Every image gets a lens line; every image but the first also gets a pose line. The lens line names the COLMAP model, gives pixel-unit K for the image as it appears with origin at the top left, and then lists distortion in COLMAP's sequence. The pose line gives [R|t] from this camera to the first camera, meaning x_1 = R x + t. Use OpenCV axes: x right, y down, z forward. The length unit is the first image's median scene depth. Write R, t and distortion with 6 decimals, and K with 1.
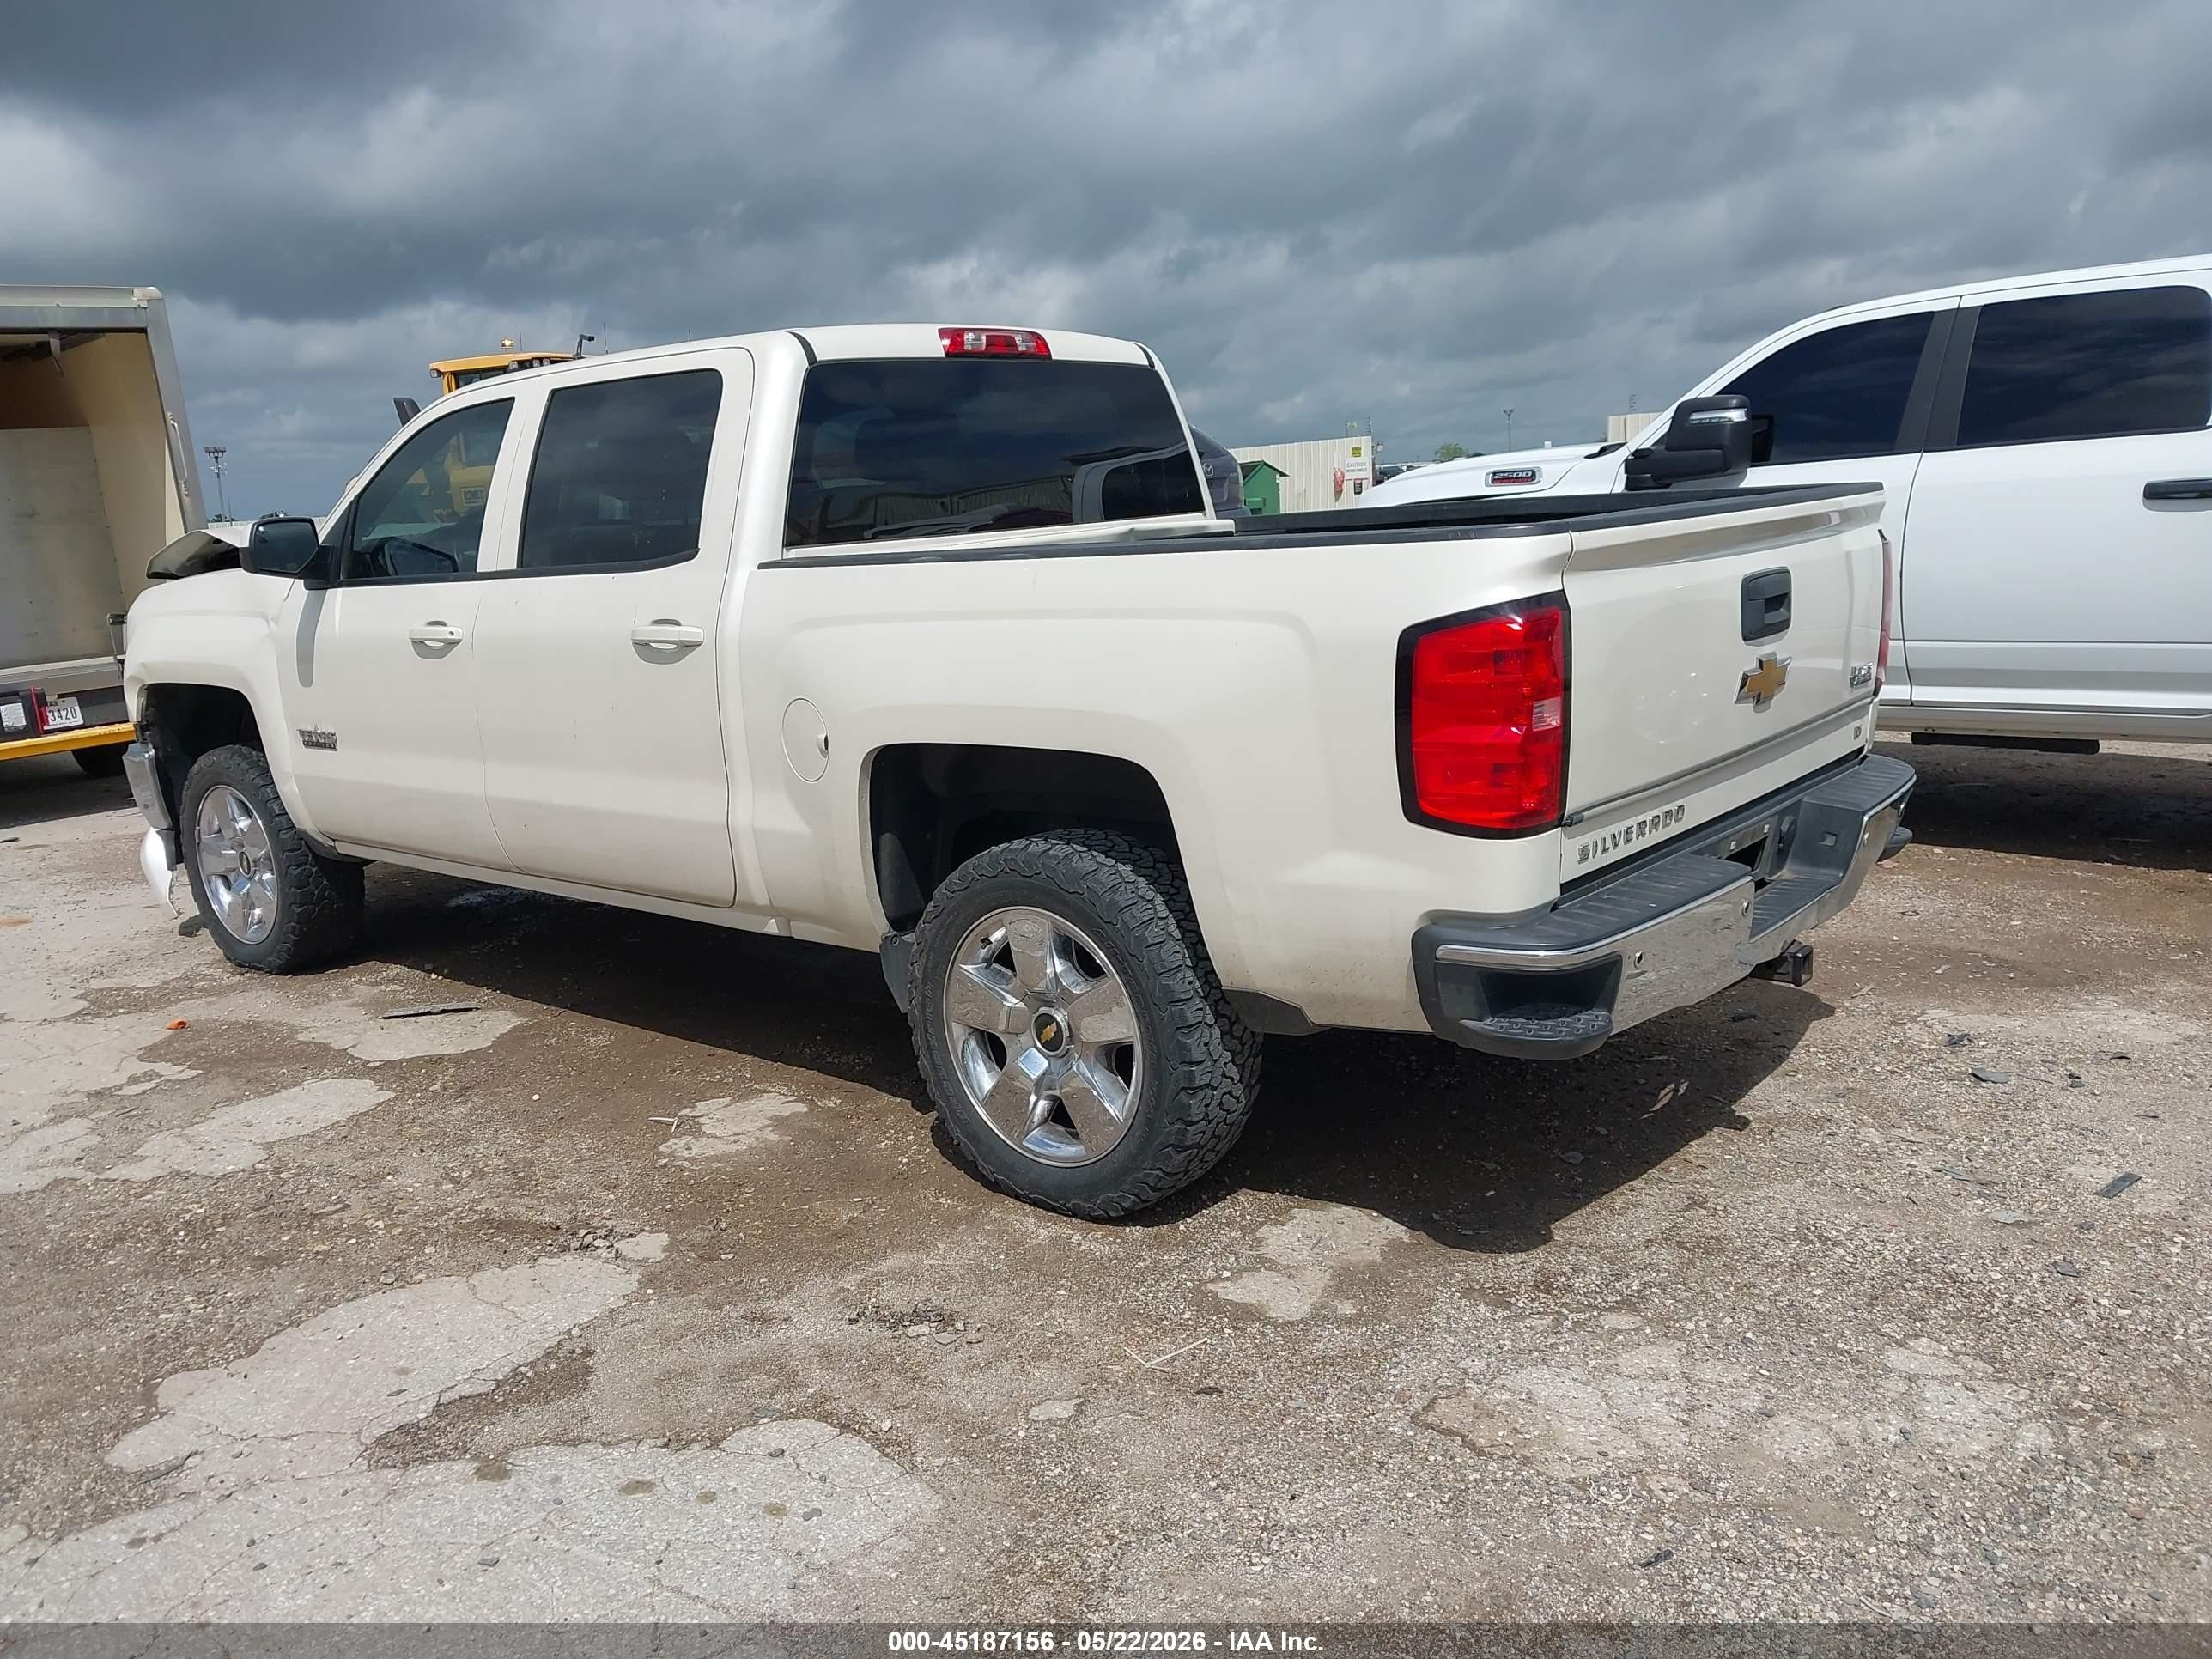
lens RADIAL K [[1820.0, 0, 1081.9], [0, 1820.0, 849.4], [0, 0, 1]] dist [0.027239, -0.008197]
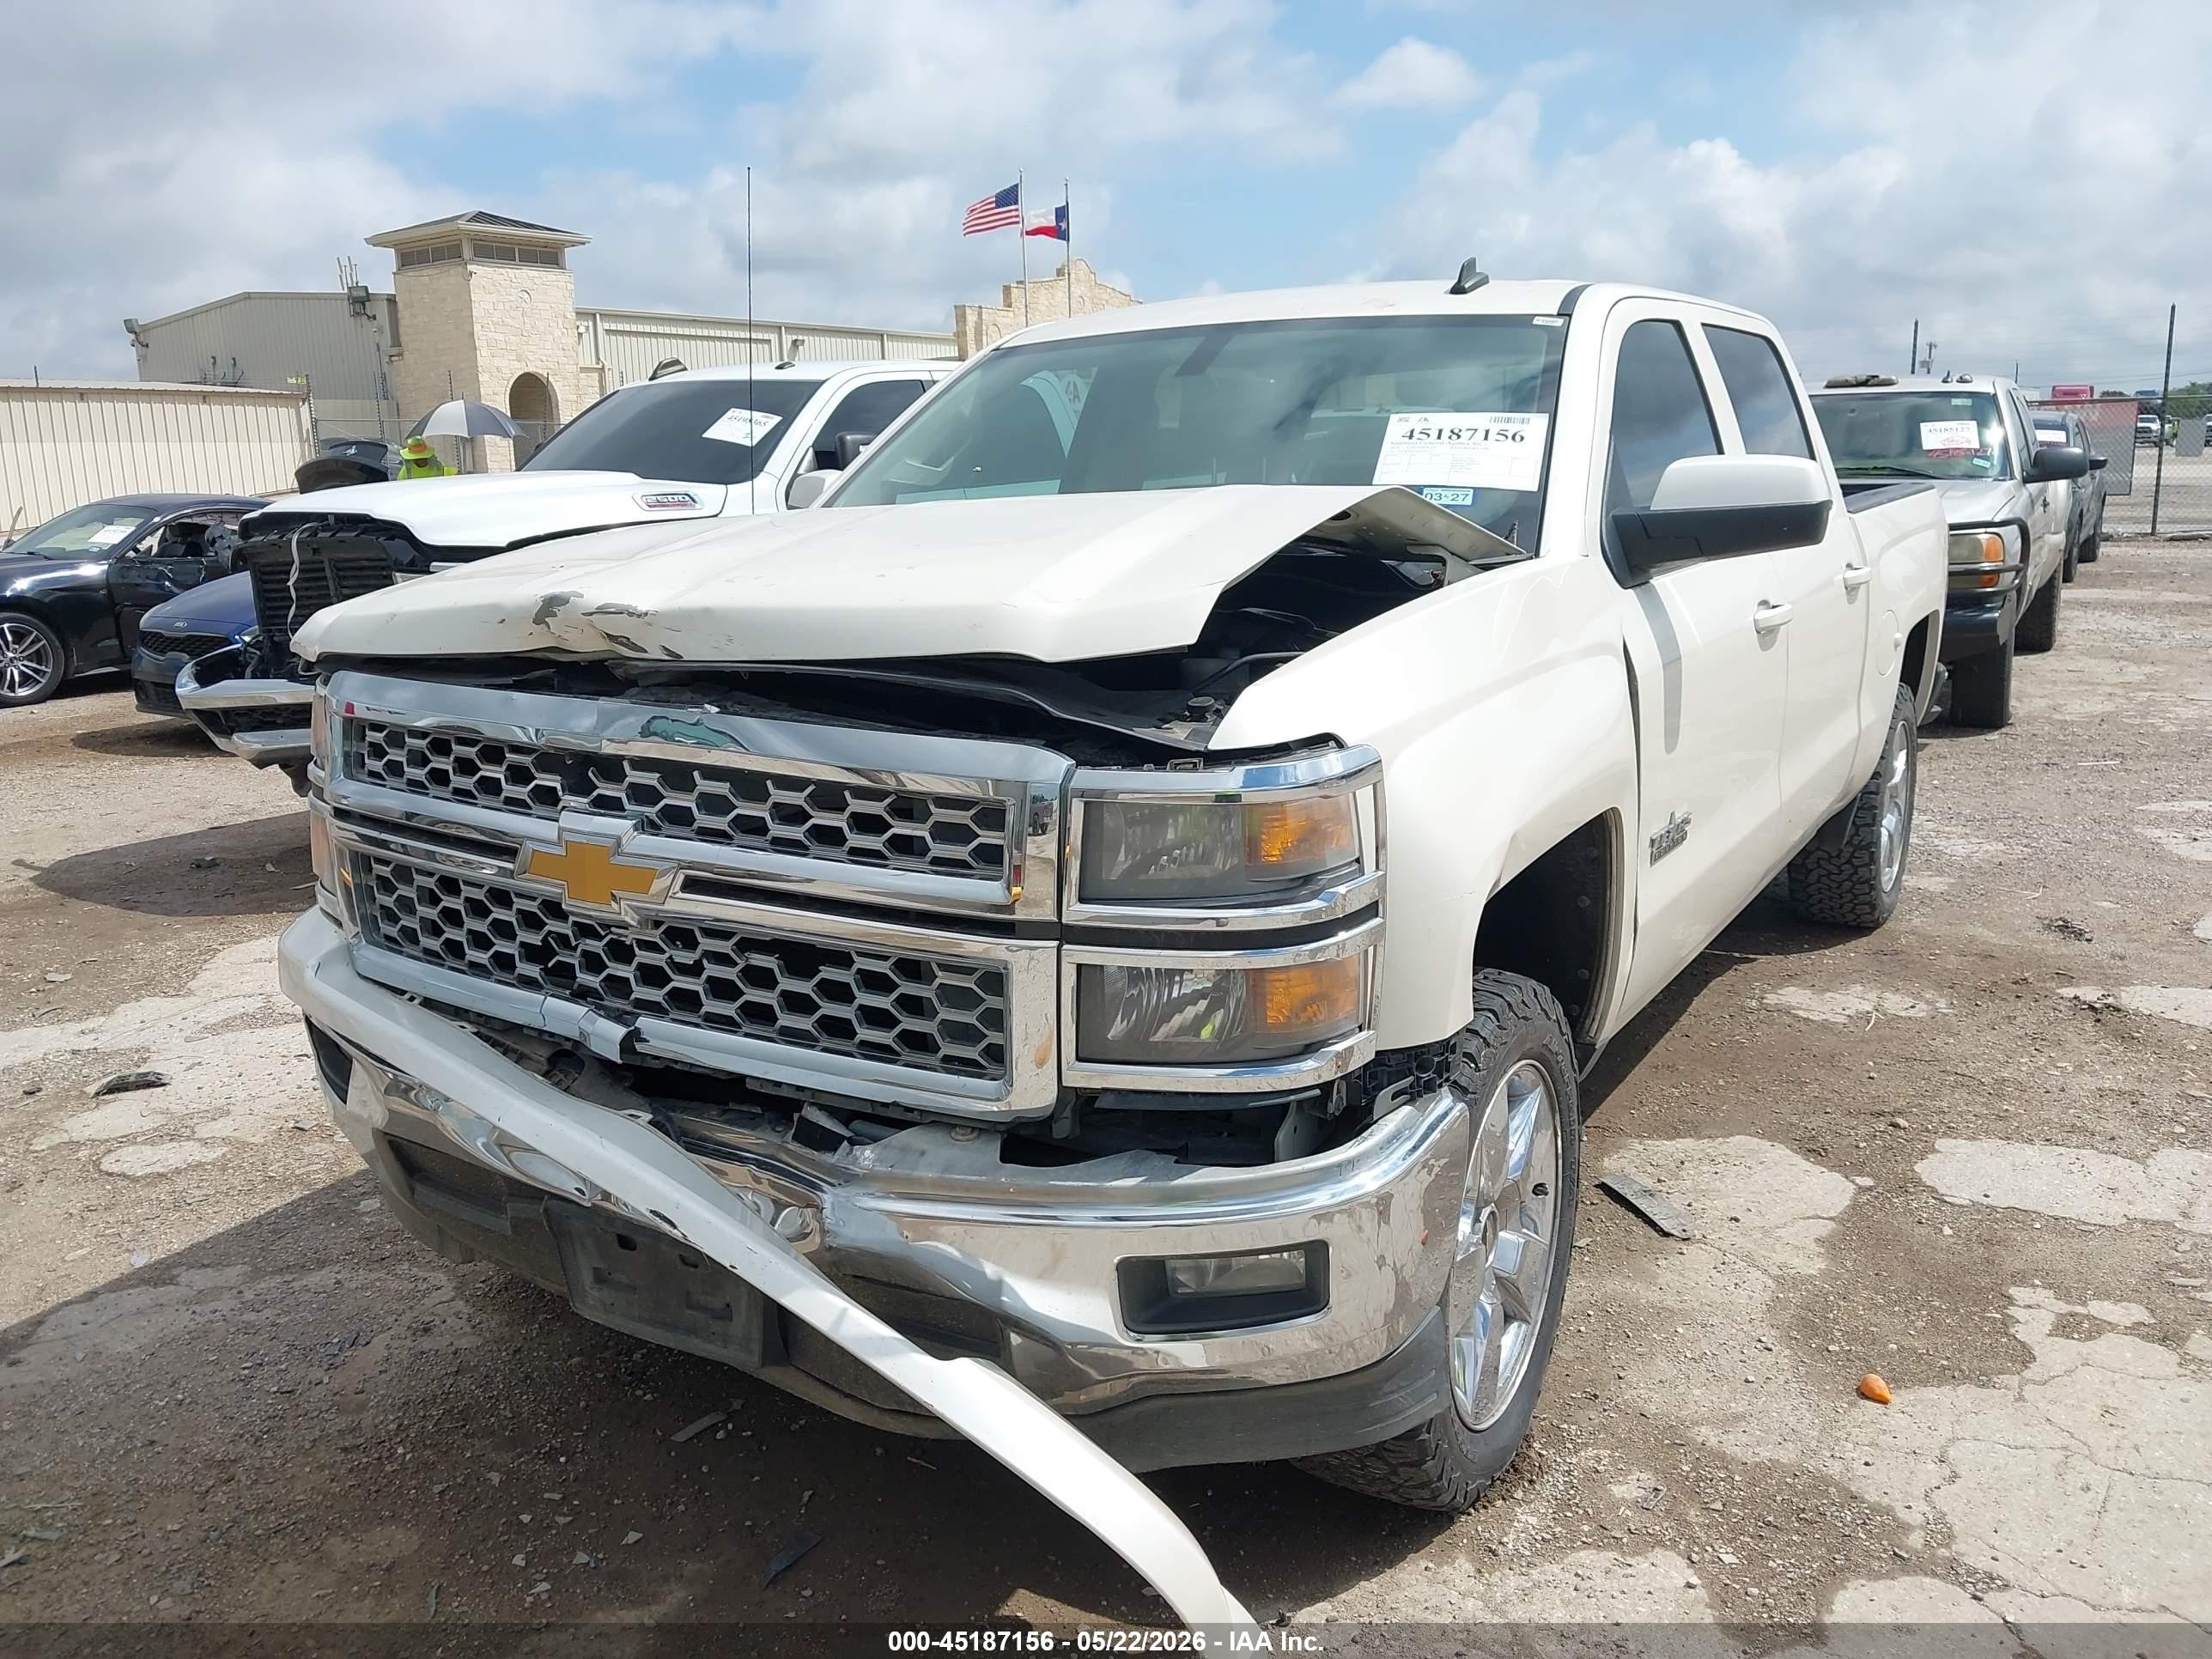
lens RADIAL K [[1740.8, 0, 1087.3], [0, 1740.8, 820.0], [0, 0, 1]] dist [0.005865, -0.001597]
pose [[-0.154324, -0.146784, 0.977056, -1.018284], [0.221368, 0.958625, 0.178980, -0.225742], [-0.962902, 0.243910, -0.115446, 1.352820]]
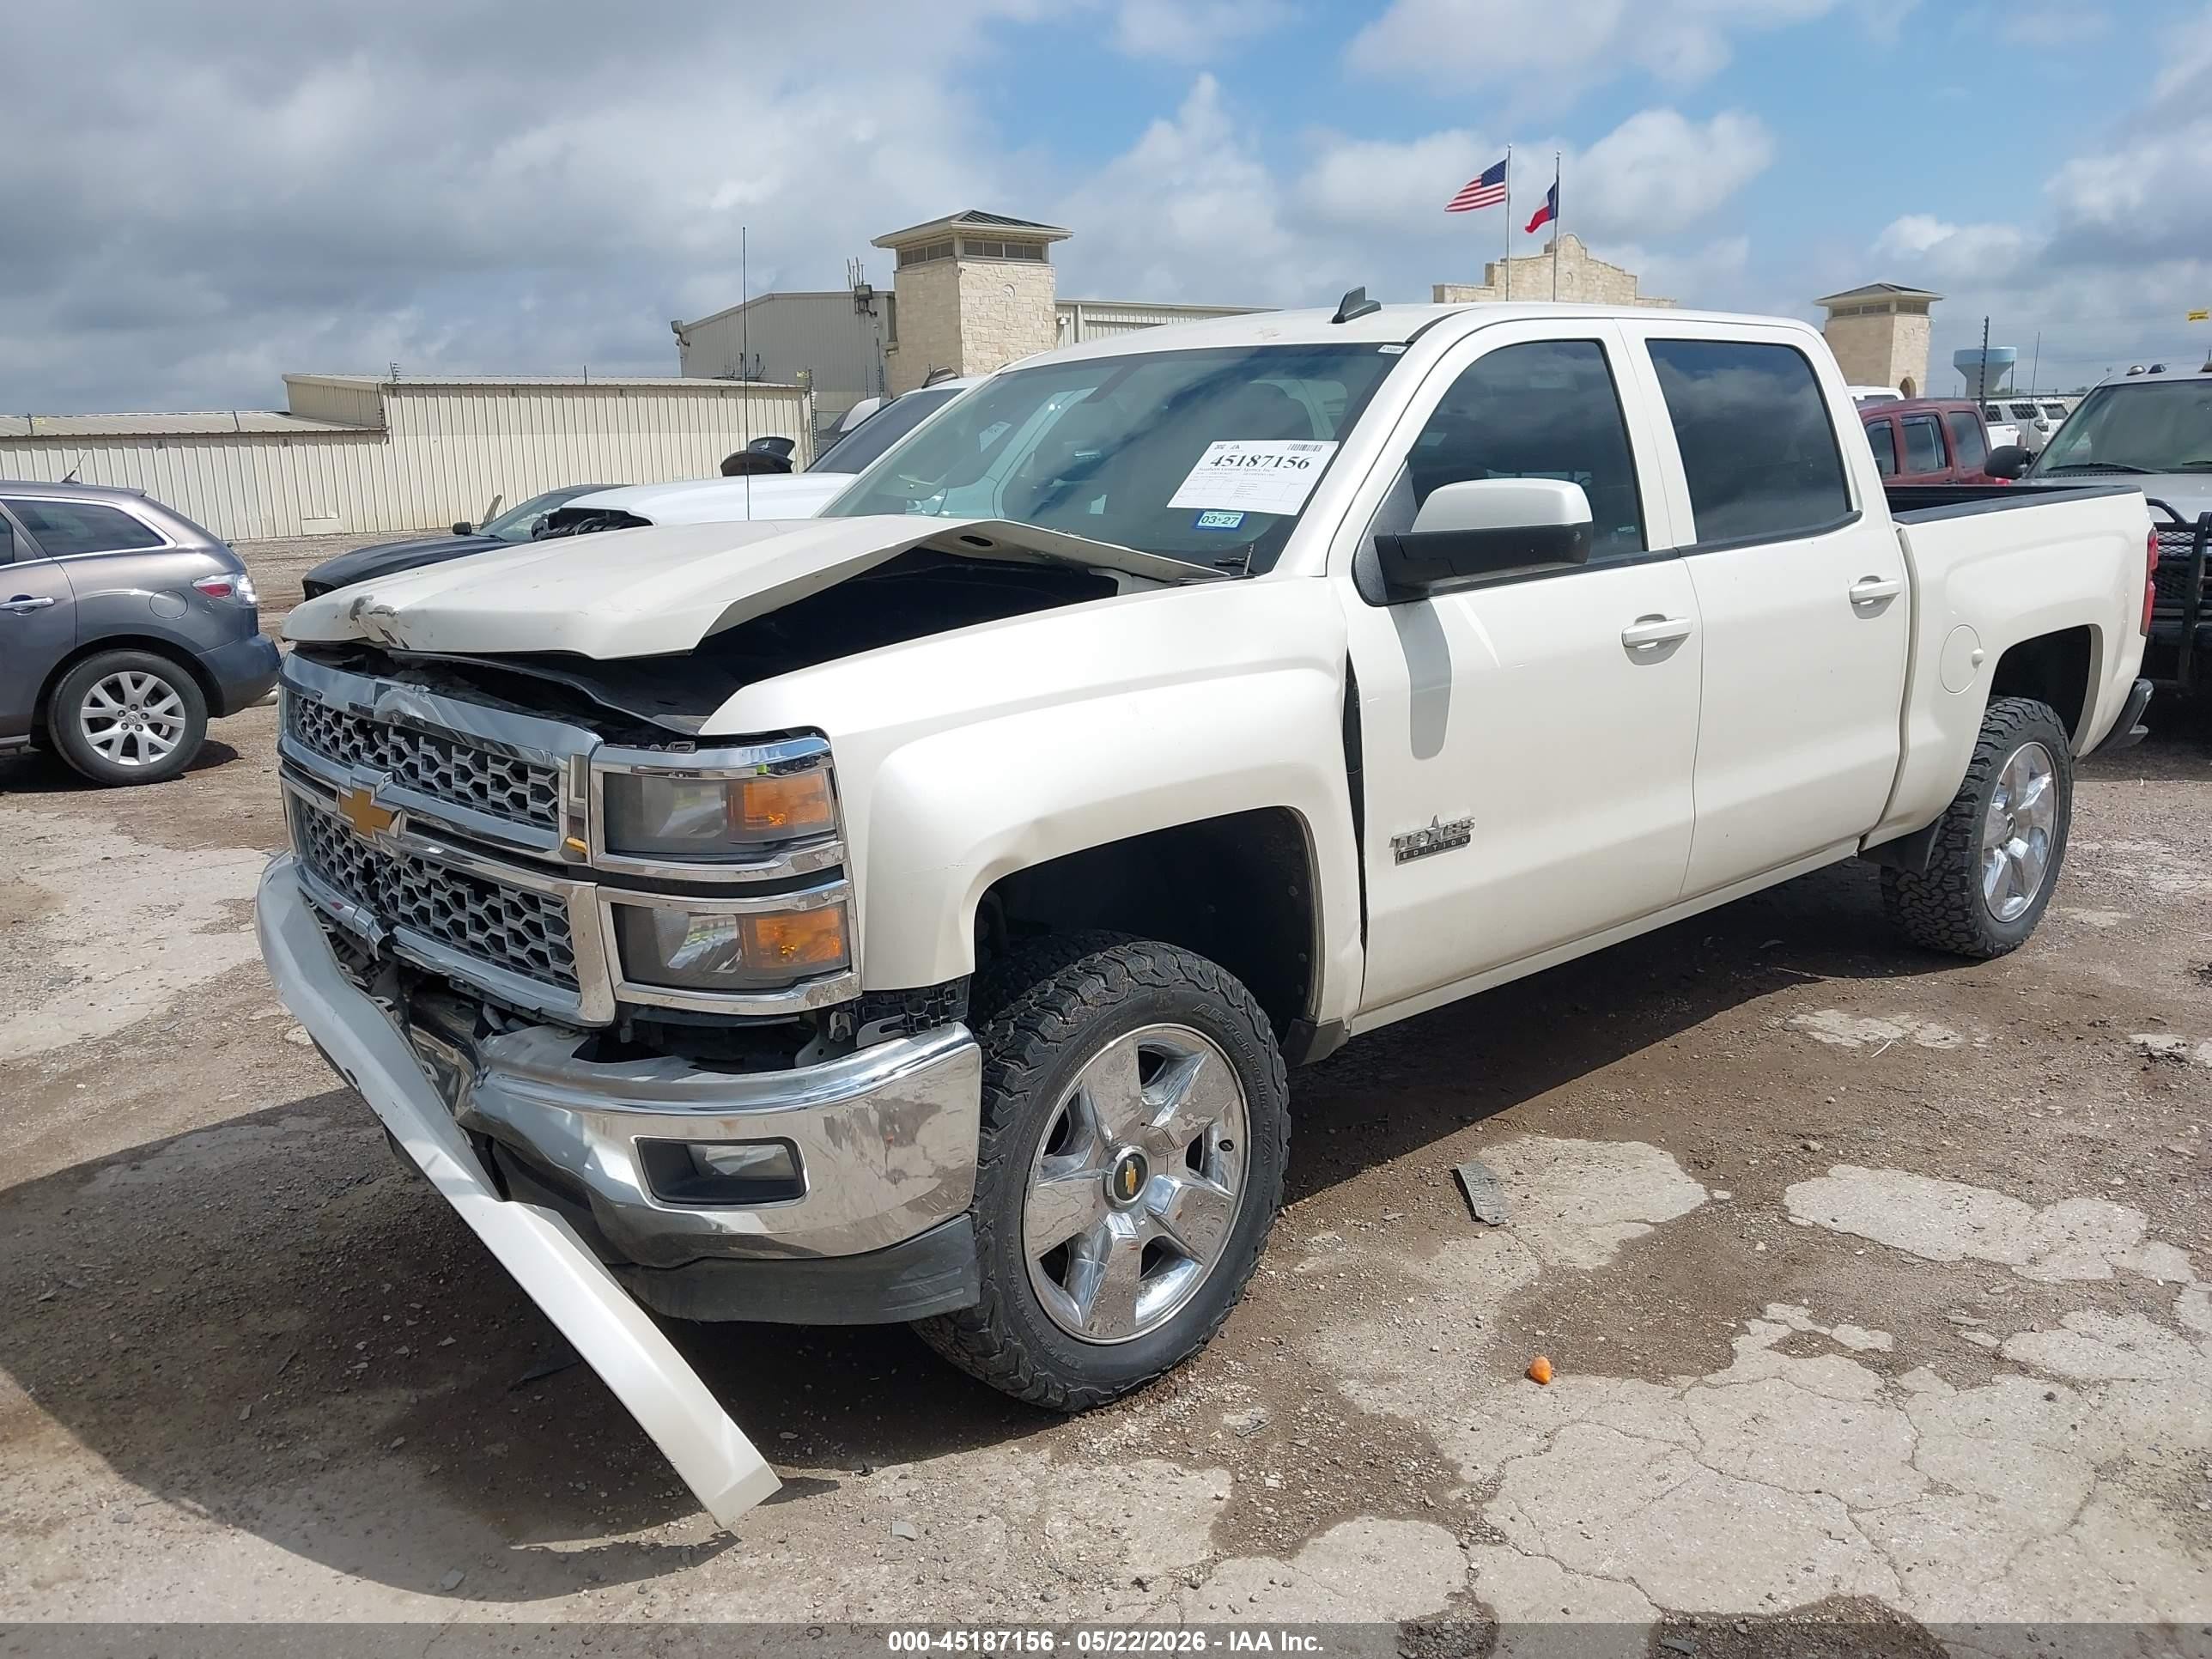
lens RADIAL K [[1745.0, 0, 1106.0], [0, 1745.0, 829.5], [0, 0, 1]] dist [0.004415, -0.009232]
pose [[0.116174, -0.162420, 0.979859, -1.103386], [0.212816, 0.967697, 0.135173, -0.182728], [-0.970161, 0.192826, 0.146986, 1.109920]]
